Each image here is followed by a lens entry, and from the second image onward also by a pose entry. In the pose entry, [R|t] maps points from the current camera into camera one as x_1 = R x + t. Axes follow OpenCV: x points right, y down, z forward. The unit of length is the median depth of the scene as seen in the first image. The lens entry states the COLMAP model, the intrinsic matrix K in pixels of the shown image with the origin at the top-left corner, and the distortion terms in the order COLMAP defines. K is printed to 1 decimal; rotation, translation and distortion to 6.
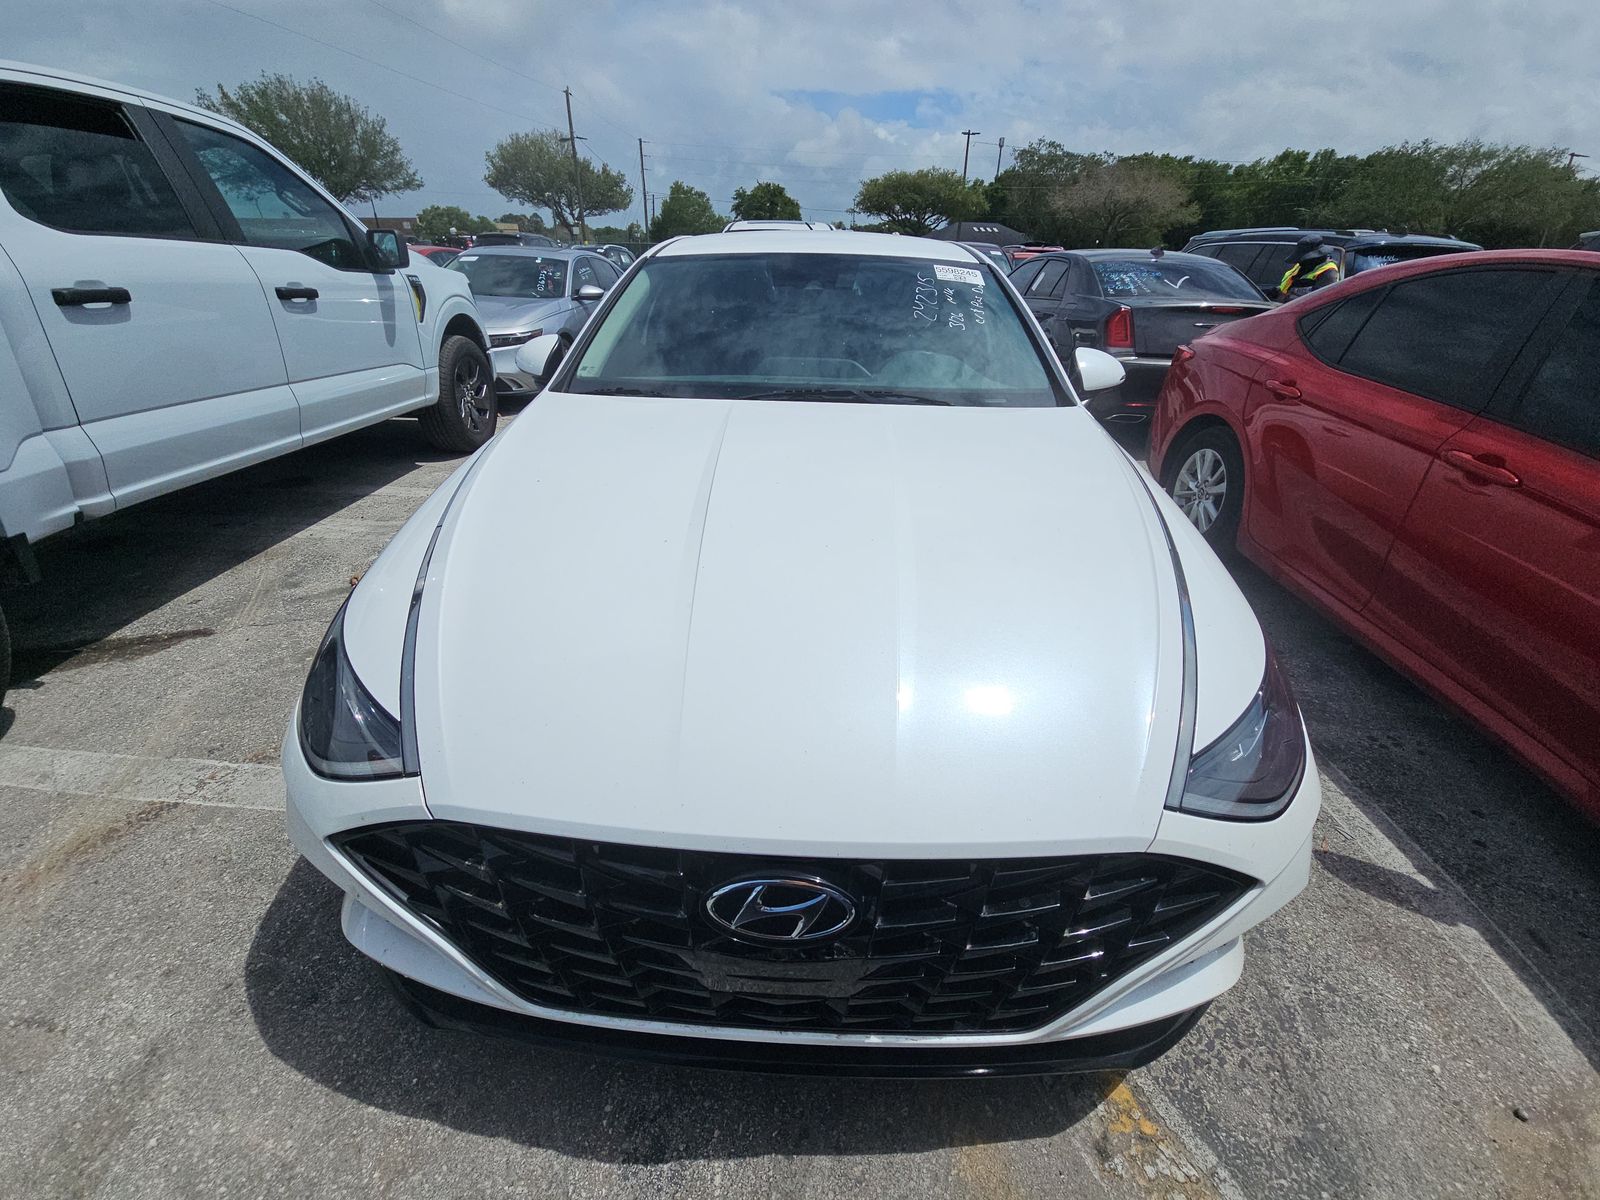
lens RADIAL K [[651.1, 0, 789.3], [0, 651.1, 601.4], [0, 0, 1]] dist [-0.000862, -0.000814]
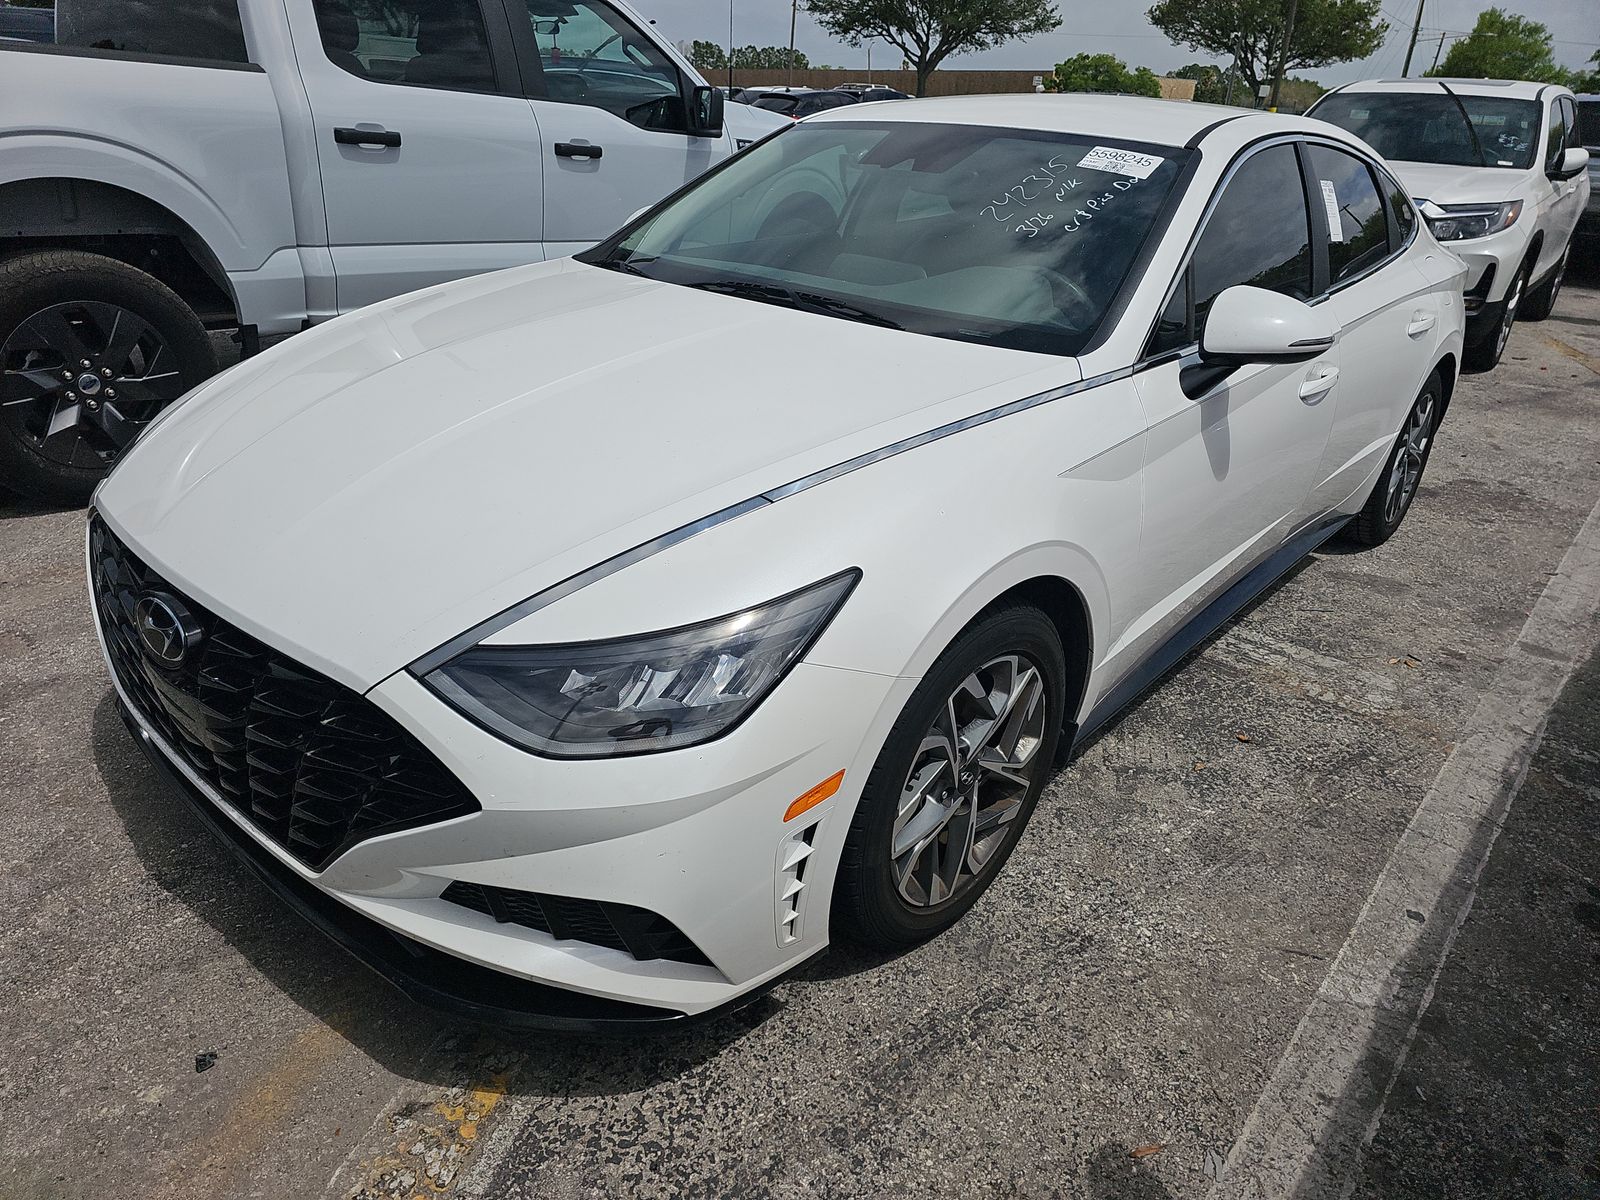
lens RADIAL K [[1055.4, 0, 799.2], [0, 1055.4, 597.7], [0, 0, 1]] dist [0.031793, -0.027472]
pose [[0.778458, 0.281956, -0.560807, 1.396638], [-0.321825, 0.946353, 0.029071, -0.013673], [0.538918, 0.157851, 0.827436, -0.006594]]
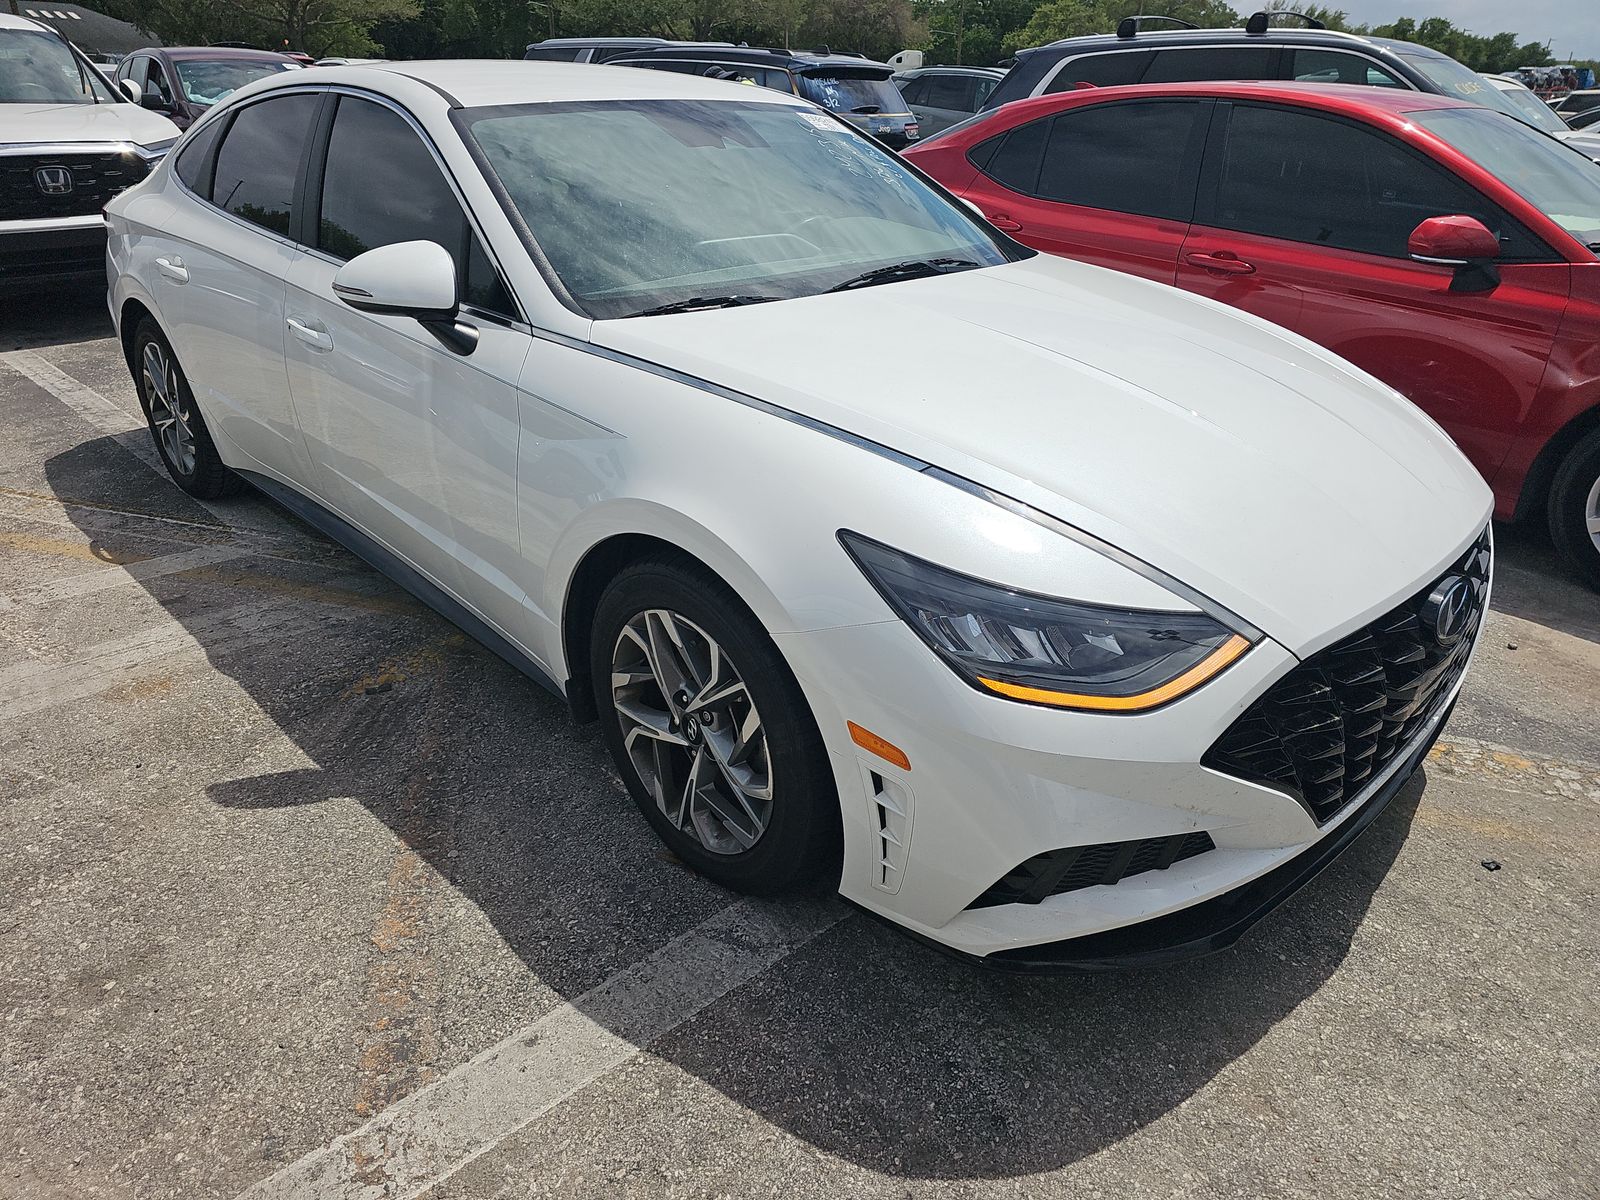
lens RADIAL K [[1055.4, 0, 795.0], [0, 1055.4, 593.8], [0, 0, 1]] dist [0.031793, -0.027472]
pose [[0.679464, -0.322544, 0.659010, -1.639378], [0.339291, 0.934511, 0.107562, -0.173027], [-0.650546, 0.150512, 0.744403, 0.175978]]
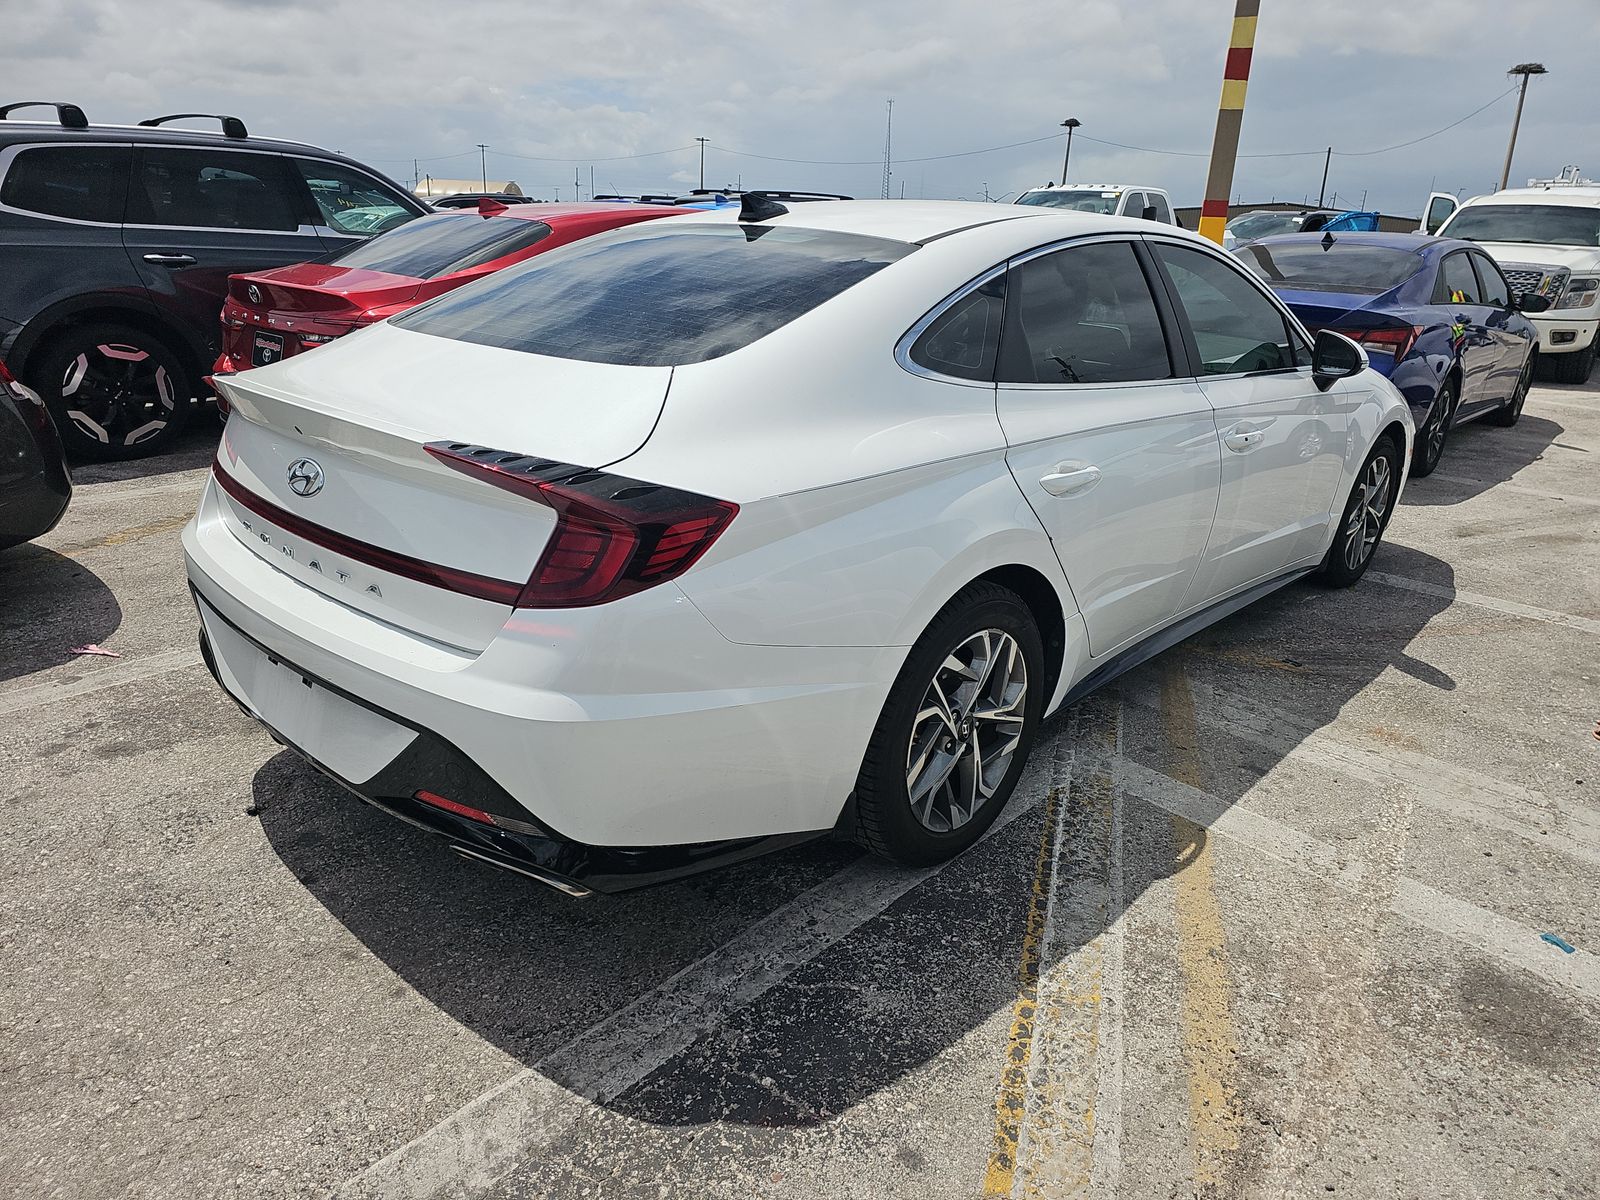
lens RADIAL K [[1055.4, 0, 813.7], [0, 1055.4, 602.1], [0, 0, 1]] dist [0.031793, -0.027472]
pose [[-0.768500, -0.256925, 0.586001, -1.514878], [0.254318, 0.717740, 0.648206, -2.515785], [-0.587137, 0.647177, -0.486242, 4.655032]]
